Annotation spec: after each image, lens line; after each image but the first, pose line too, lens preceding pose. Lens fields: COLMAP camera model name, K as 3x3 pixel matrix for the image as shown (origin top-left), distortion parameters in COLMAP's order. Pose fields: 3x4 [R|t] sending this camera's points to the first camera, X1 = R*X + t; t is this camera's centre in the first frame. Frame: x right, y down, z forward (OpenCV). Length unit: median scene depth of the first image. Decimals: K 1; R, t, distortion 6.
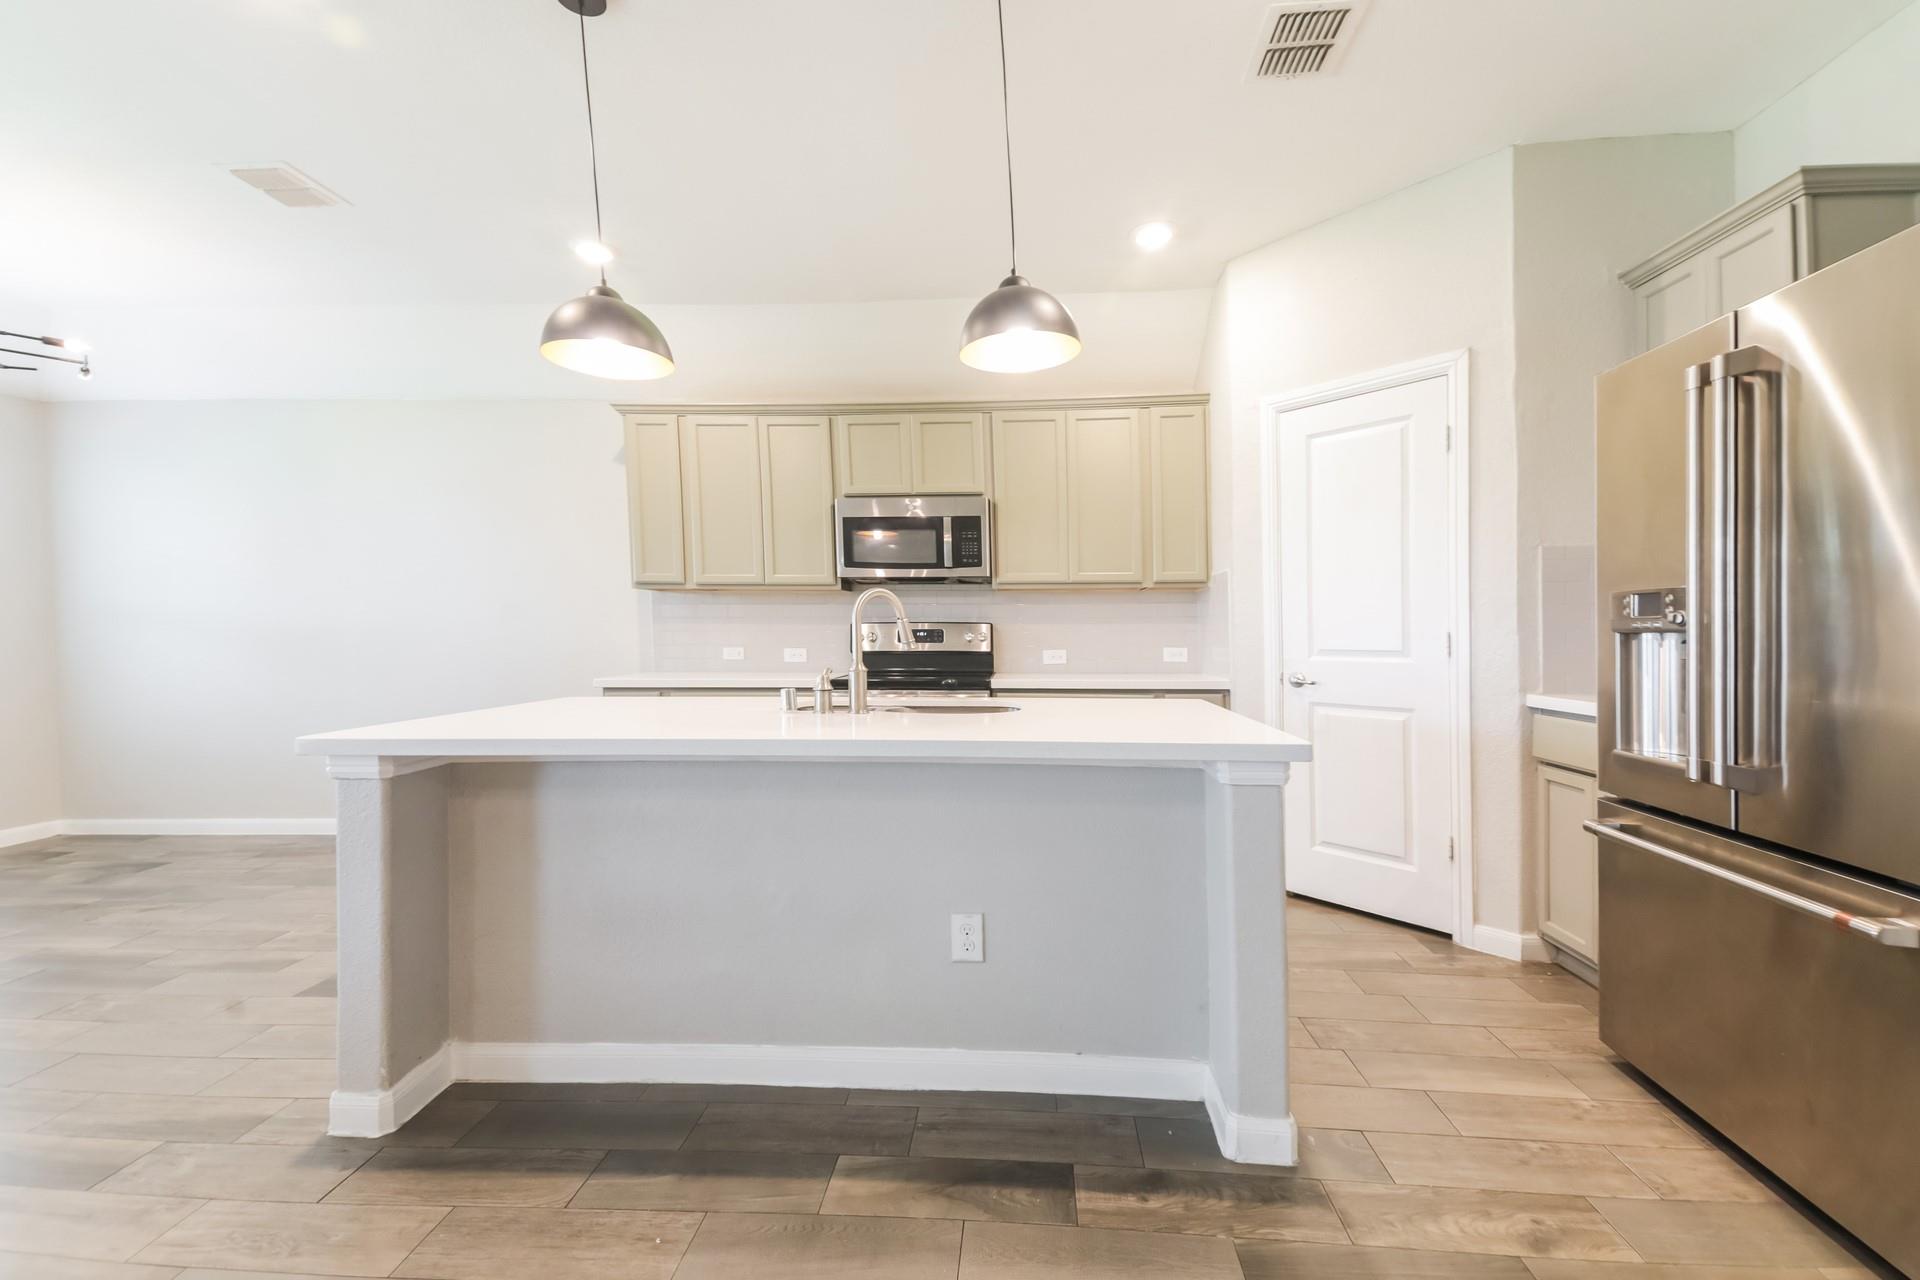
lens RADIAL K [[820.2, 0, 981.2], [0, 820.2, 674.0], [0, 0, 1]] dist [0.090504, -0.000081]
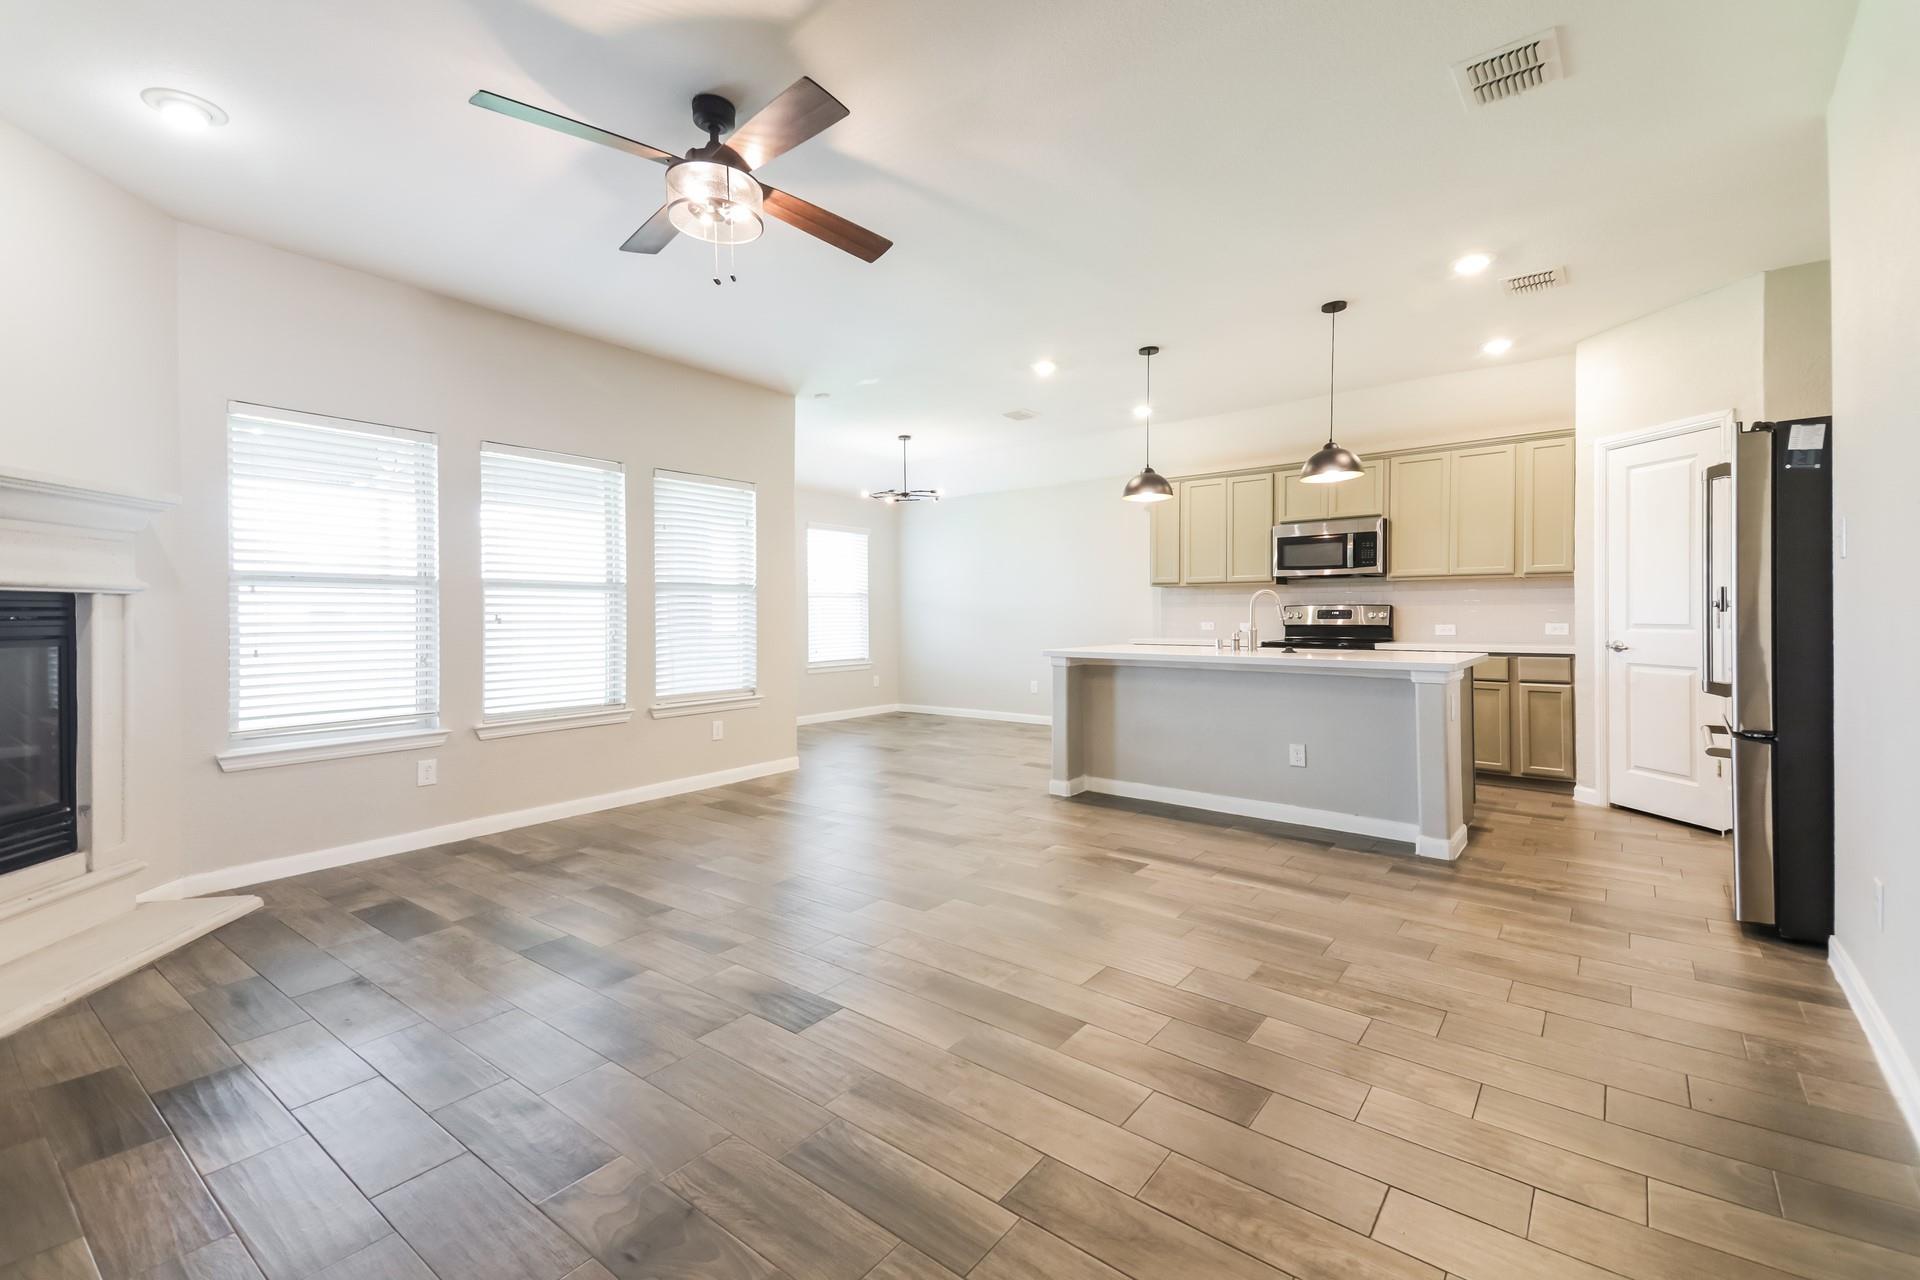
lens RADIAL K [[857.2, 0, 937.2], [0, 857.2, 638.5], [0, 0, 1]] dist [-0.000393, -0.000160]
pose [[0.808859, 0.016616, -0.587768, 0.276402], [-0.028826, 0.999519, -0.011414, 0.038749], [0.587296, 0.026175, 0.808949, -0.709757]]
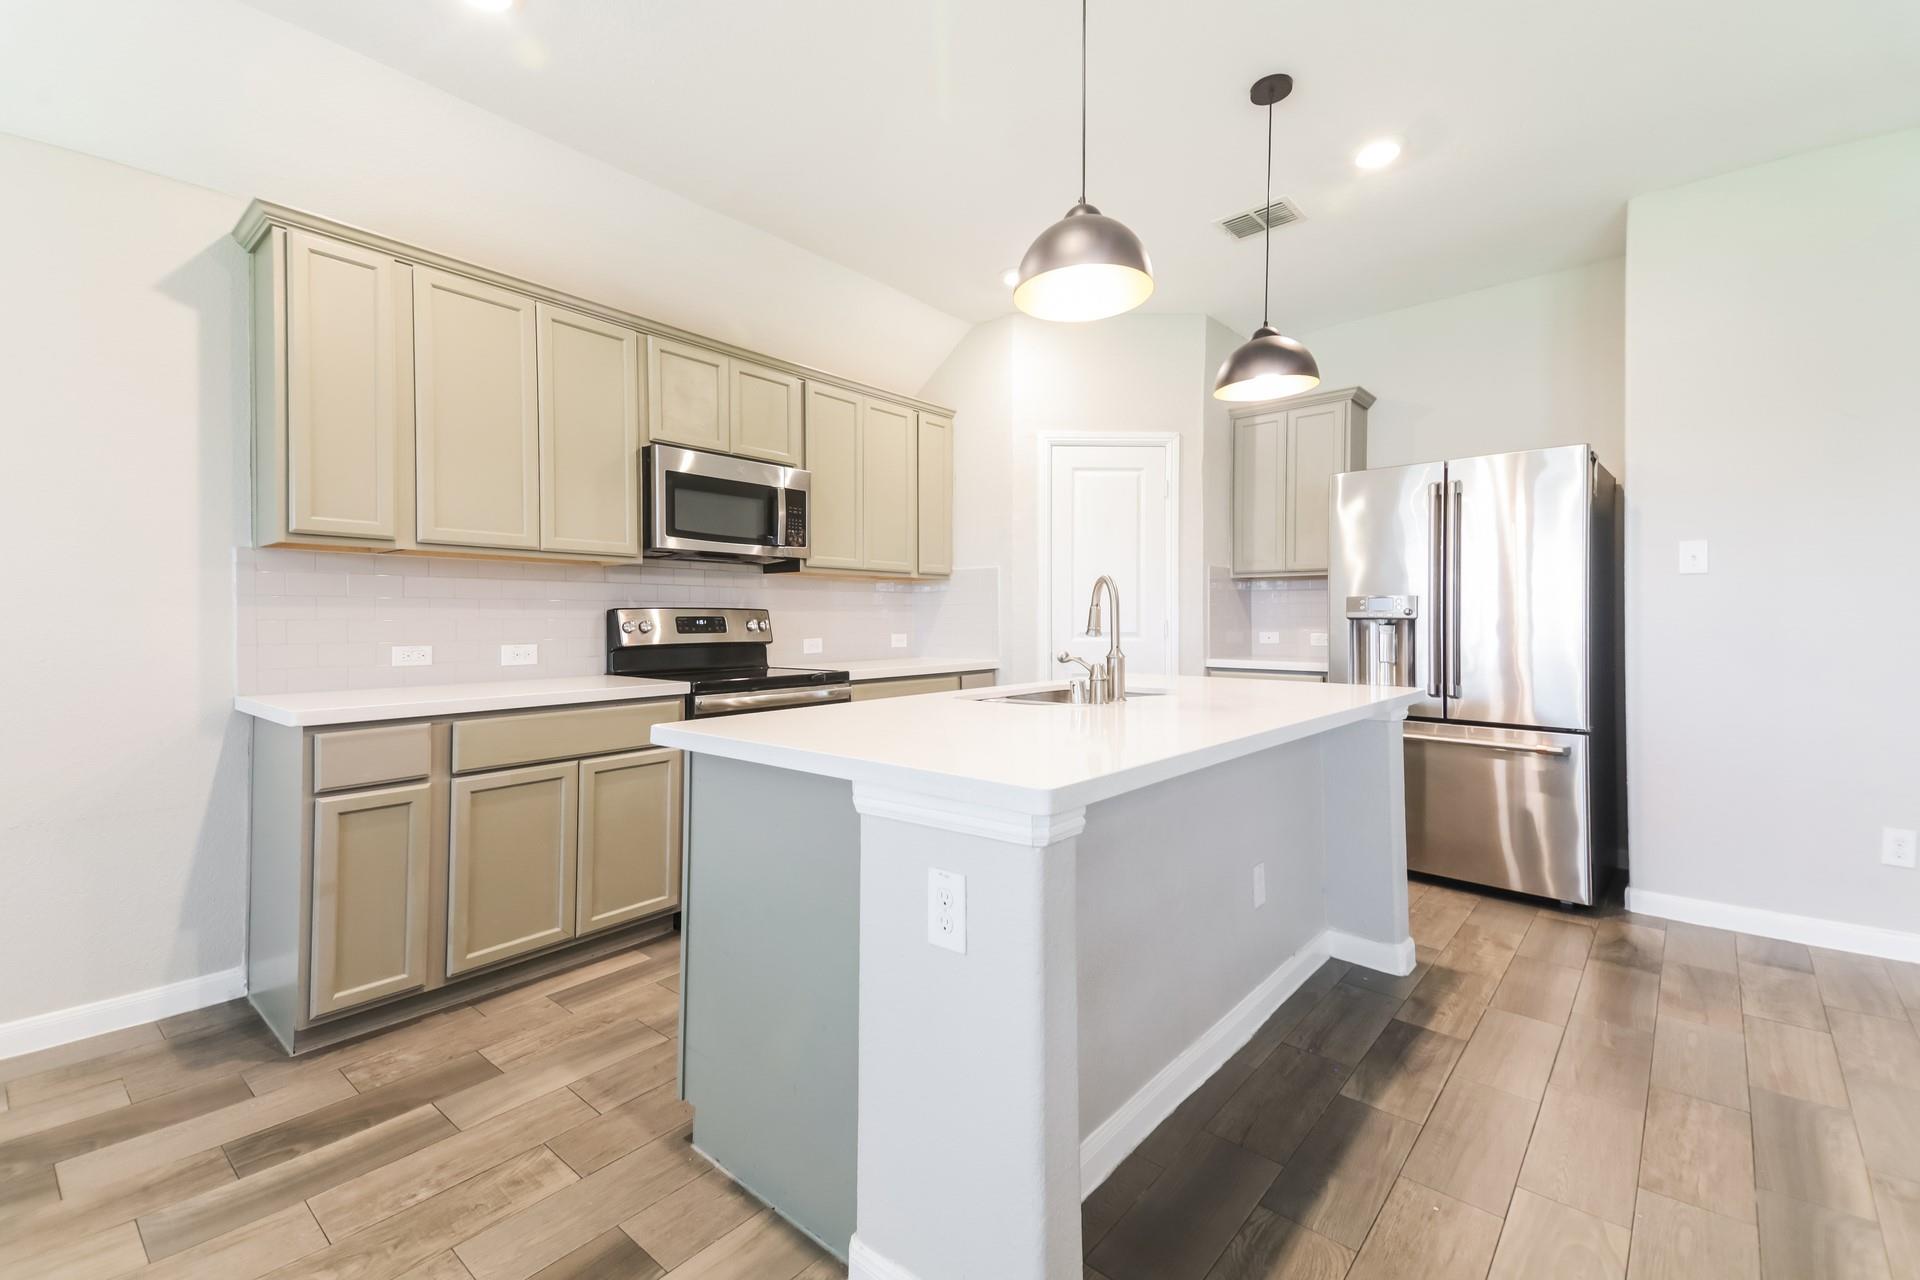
lens RADIAL K [[824.6, 0, 955.9], [0, 824.6, 629.6], [0, 0, 1]] dist [0.138370, -0.056249]
pose [[0.596368, -0.012451, 0.802615, -0.645126], [0.045928, 0.998771, -0.018632, -0.015699], [-0.801396, 0.047974, 0.596207, 0.332049]]
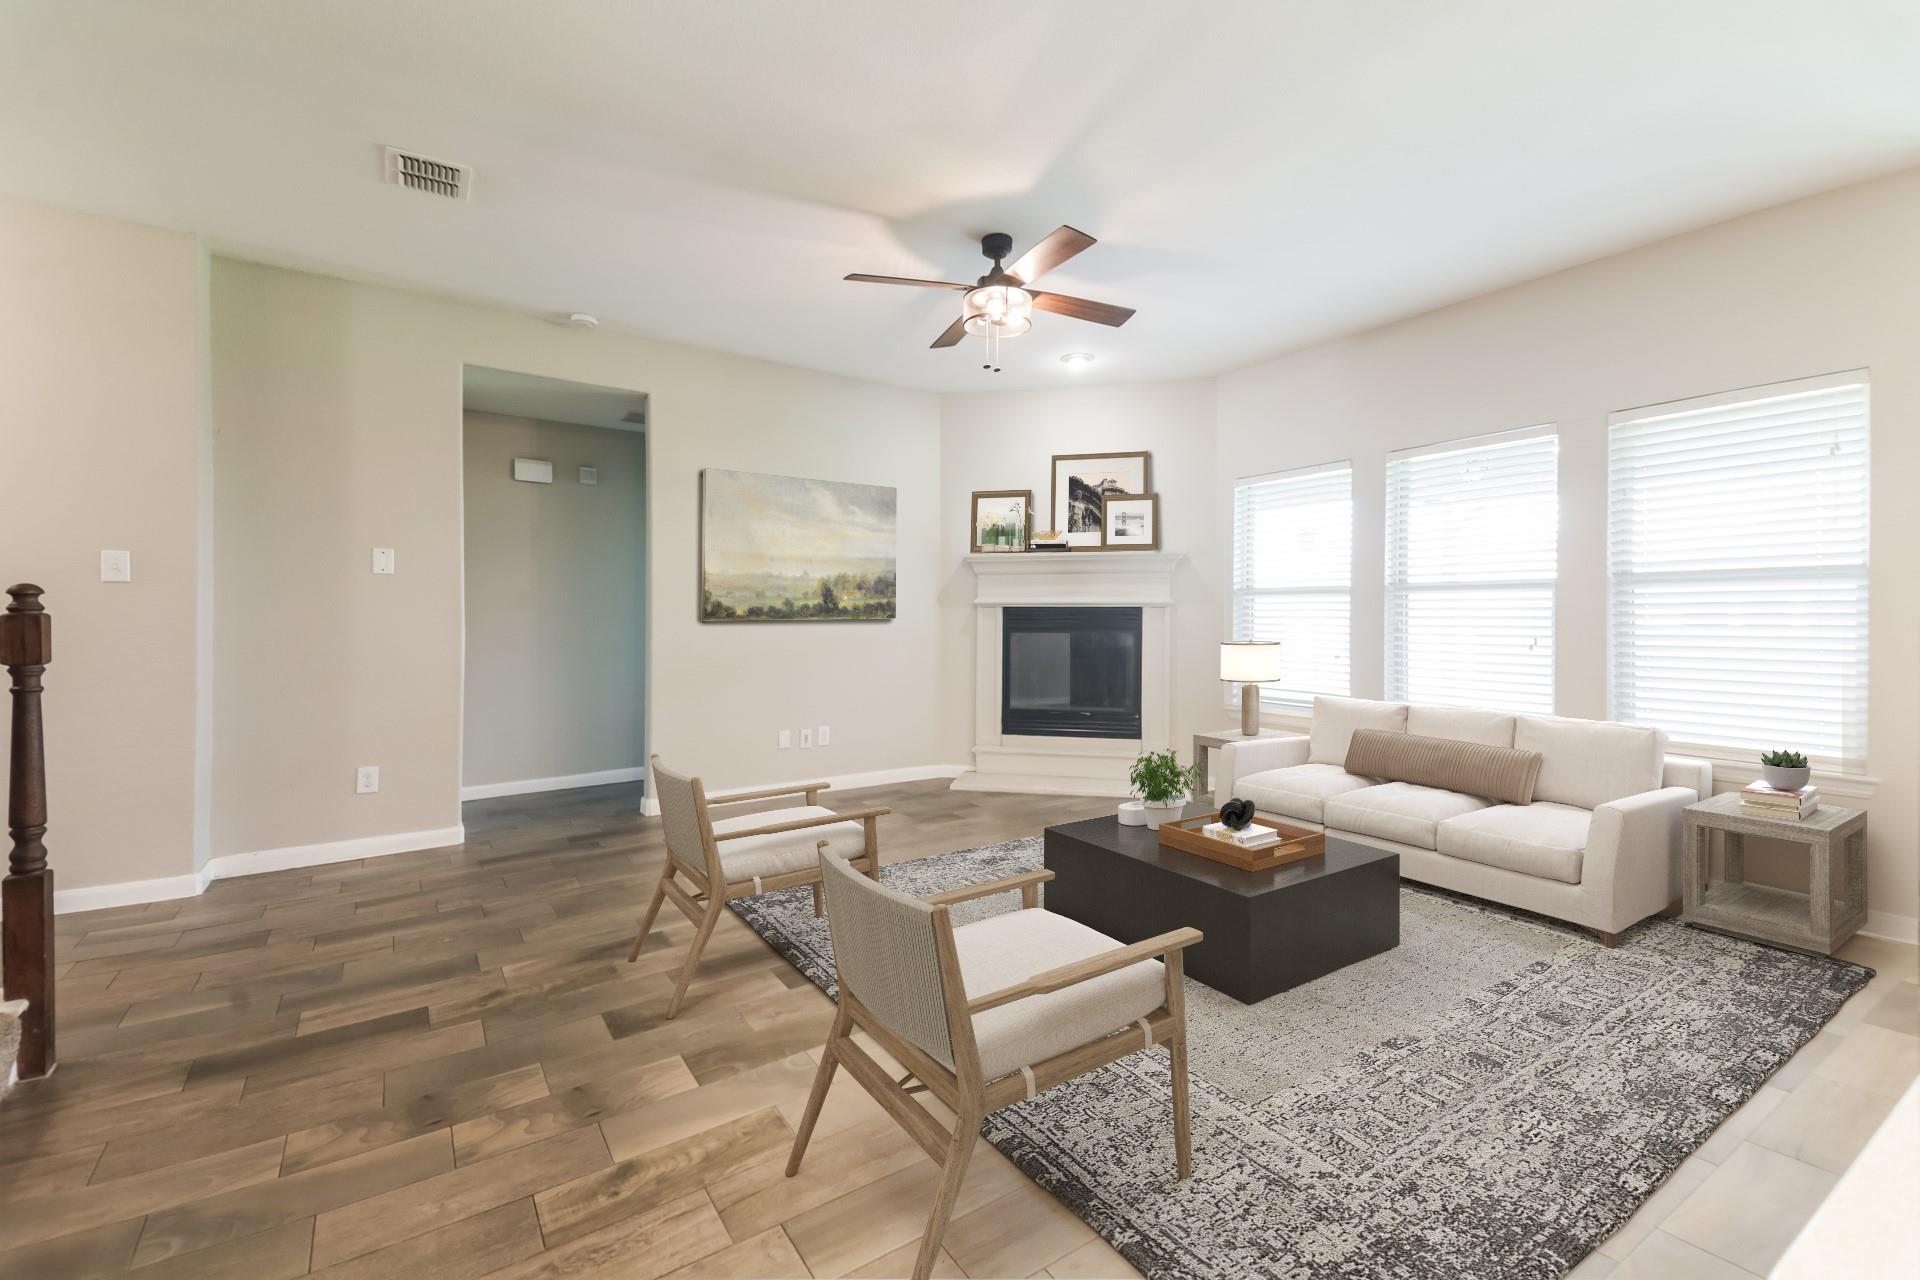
lens RADIAL K [[824.6, 0, 955.9], [0, 824.6, 629.6], [0, 0, 1]] dist [0.138370, -0.056249]
pose [[-0.798975, 0.010427, -0.601273, 0.309432], [-0.029604, 0.997955, 0.056644, -0.025551], [0.600635, 0.063057, -0.797033, 0.472670]]
